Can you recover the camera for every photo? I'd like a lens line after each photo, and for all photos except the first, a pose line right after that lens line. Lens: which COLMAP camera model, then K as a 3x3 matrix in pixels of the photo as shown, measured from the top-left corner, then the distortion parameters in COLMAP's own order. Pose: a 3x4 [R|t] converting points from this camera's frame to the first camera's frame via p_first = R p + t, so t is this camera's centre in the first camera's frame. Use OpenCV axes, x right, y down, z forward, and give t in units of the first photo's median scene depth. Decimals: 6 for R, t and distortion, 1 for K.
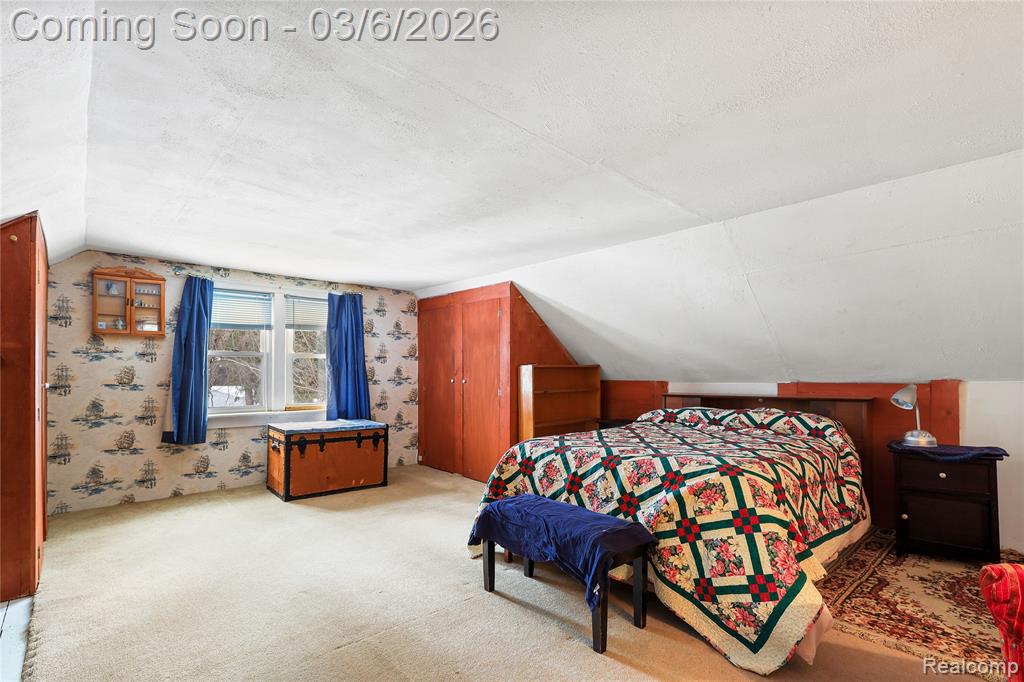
lens RADIAL K [[467.8, 0, 494.5], [0, 467.8, 370.7], [0, 0, 1]] dist [-0.016938, 0.001886]
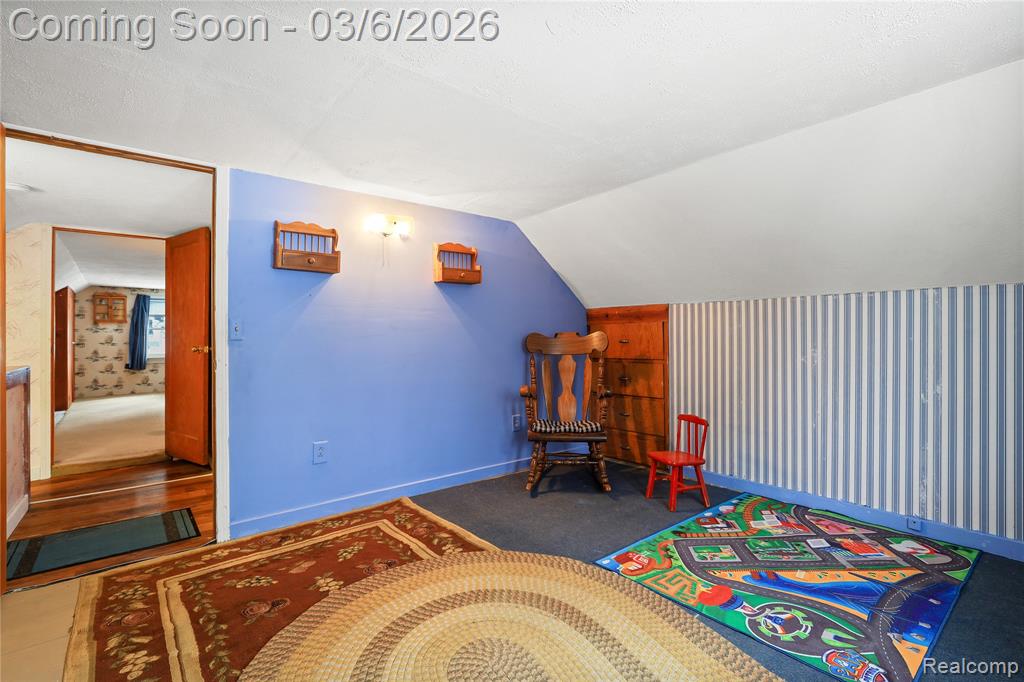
lens RADIAL K [[467.8, 0, 518.9], [0, 467.8, 330.7], [0, 0, 1]] dist [-0.016938, 0.001886]
pose [[0.999508, -0.002514, -0.031258, 1.283920], [0.002466, 0.999996, -0.001566, -0.022778], [0.031262, 0.001488, 0.999510, -1.204124]]
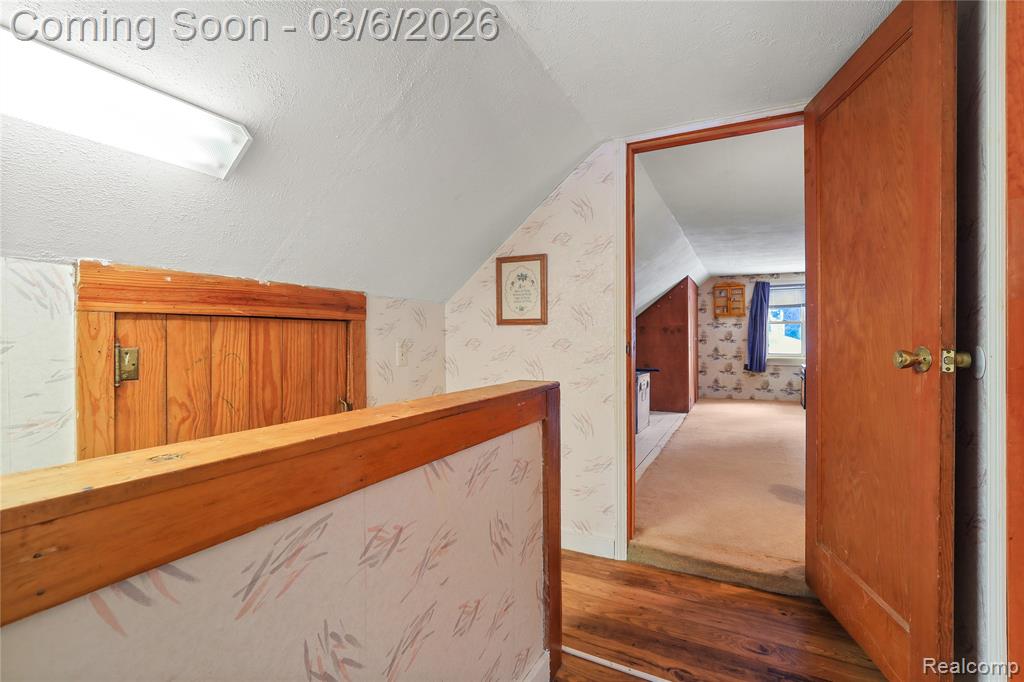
lens RADIAL K [[467.8, 0, 517.0], [0, 467.8, 335.8], [0, 0, 1]] dist [-0.016938, 0.001886]
pose [[0.364071, 0.000379, -0.931371, 0.757795], [0.010633, 0.999933, 0.004563, -0.006503], [0.931311, -0.011564, 0.364043, -0.596713]]
